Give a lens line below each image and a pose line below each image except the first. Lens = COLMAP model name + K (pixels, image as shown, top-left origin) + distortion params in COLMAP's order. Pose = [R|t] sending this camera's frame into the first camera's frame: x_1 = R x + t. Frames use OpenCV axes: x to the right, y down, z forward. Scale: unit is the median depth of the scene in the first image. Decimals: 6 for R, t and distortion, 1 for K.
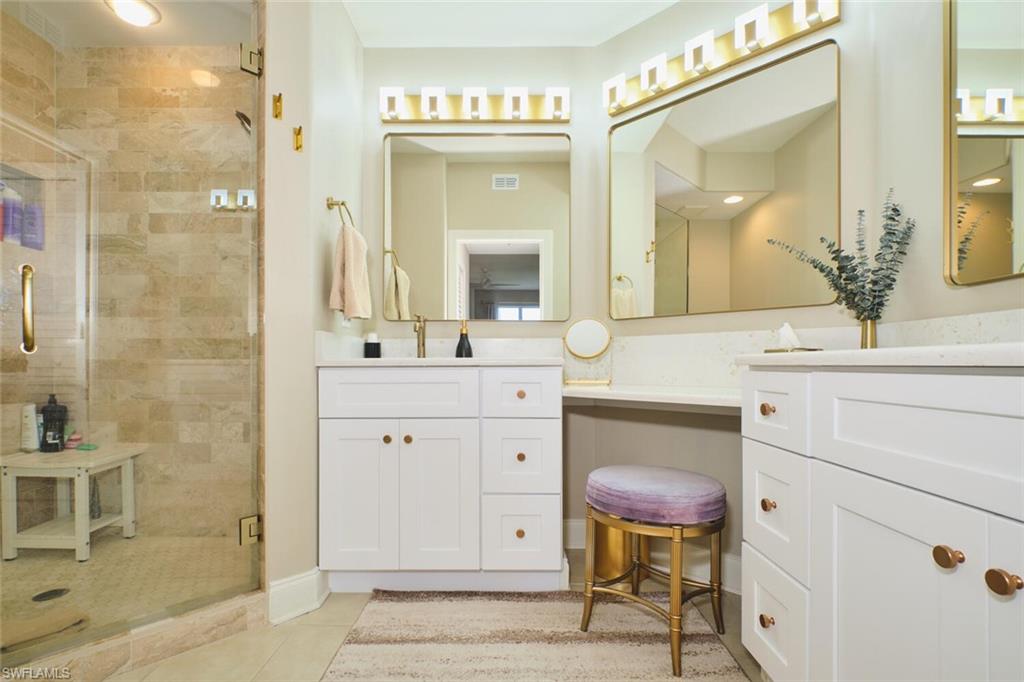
lens RADIAL K [[479.4, 0, 510.3], [0, 479.4, 339.6], [0, 0, 1]] dist [-0.000589, -0.000053]
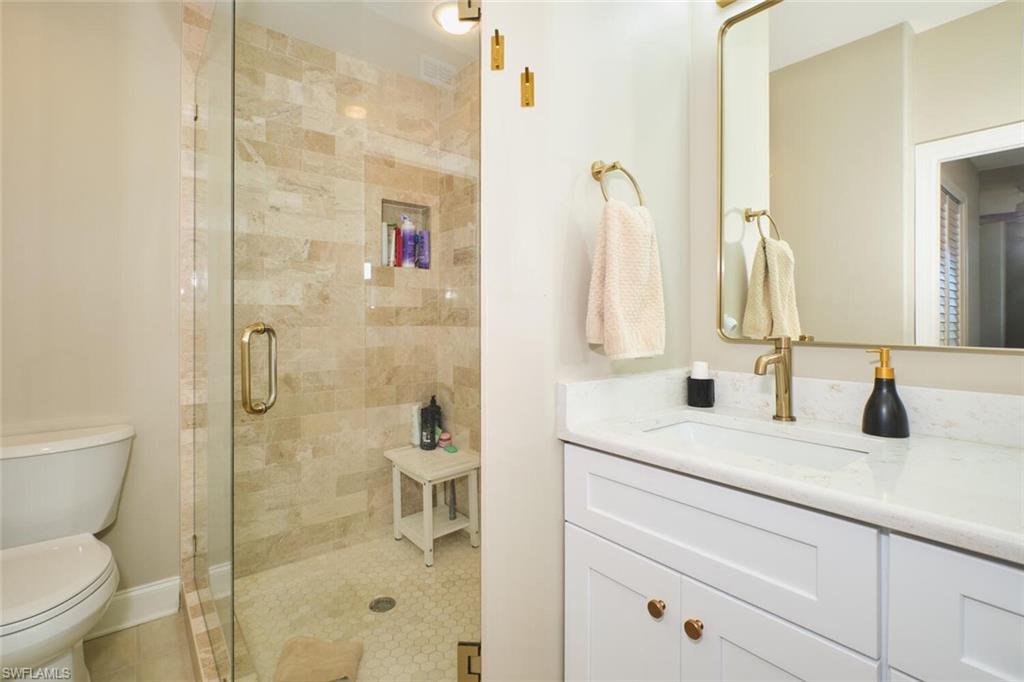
lens RADIAL K [[474.1, 0, 505.9], [0, 474.1, 315.3], [0, 0, 1]] dist [-0.000458, -0.000004]
pose [[0.626945, -0.003194, -0.779057, 0.030401], [0.033534, 0.999175, 0.022889, -0.096692], [0.778341, -0.040475, 0.626535, 0.437082]]
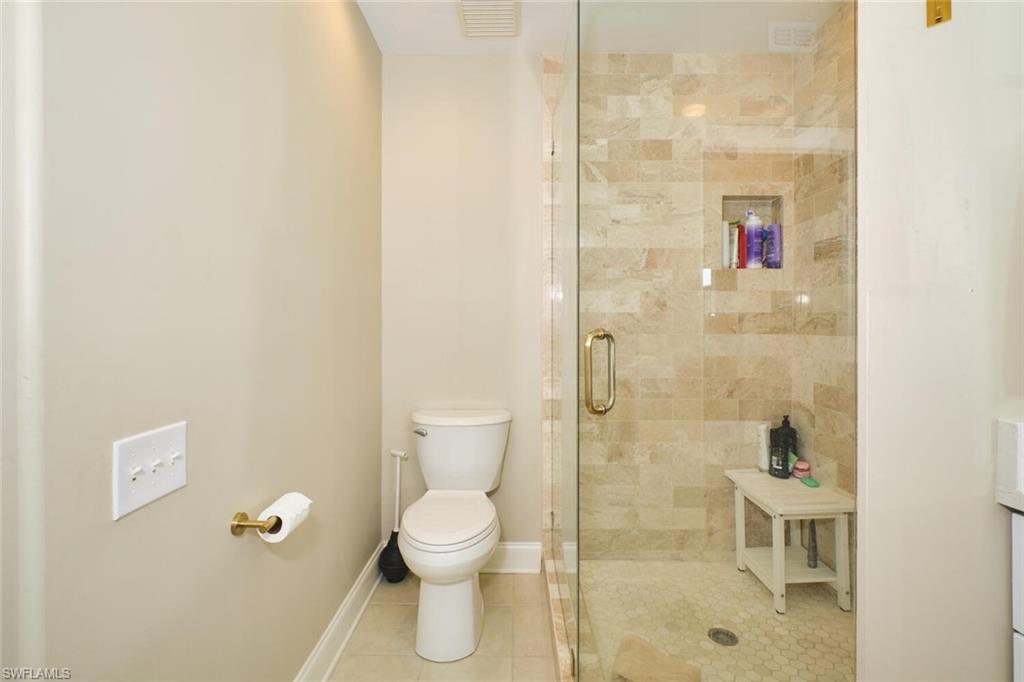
lens RADIAL K [[471.2, 0, 514.3], [0, 471.2, 328.2], [0, 0, 1]] dist [-0.002448, -0.000948]
pose [[0.003125, 0.004523, -0.999985, 0.000642], [0.044041, 0.999019, 0.004656, -0.093095], [0.999025, -0.044055, 0.002923, 0.452653]]
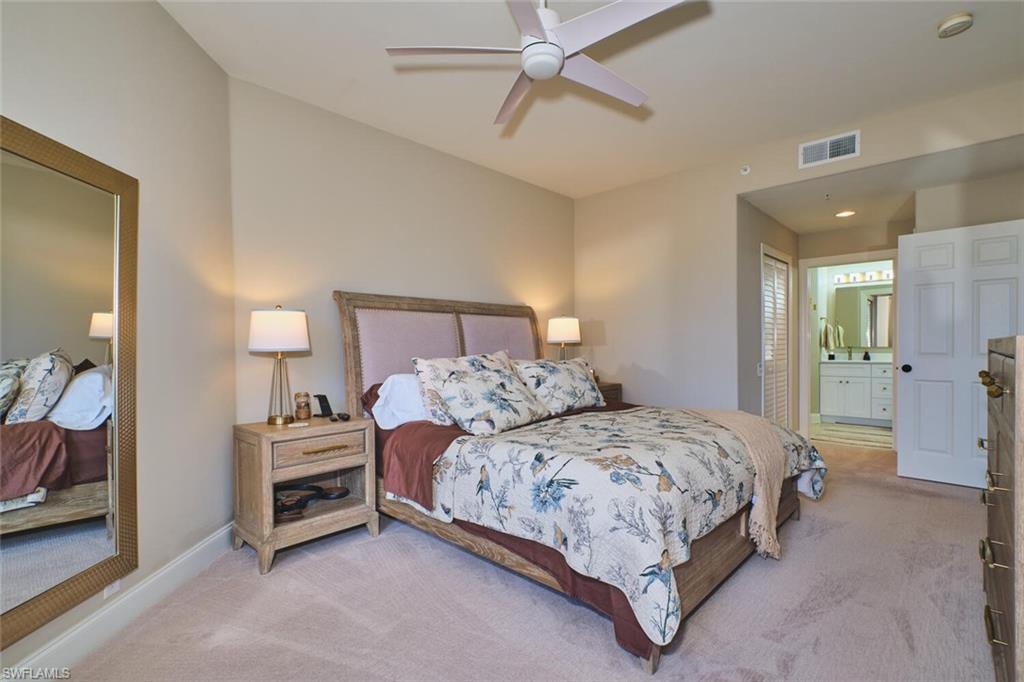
lens RADIAL K [[479.4, 0, 510.3], [0, 479.4, 339.6], [0, 0, 1]] dist [-0.000589, -0.000053]
pose [[0.726701, 0.001437, -0.686953, 0.364243], [0.027905, 0.999111, 0.031609, -0.262581], [0.686387, -0.042140, 0.726014, -2.872652]]
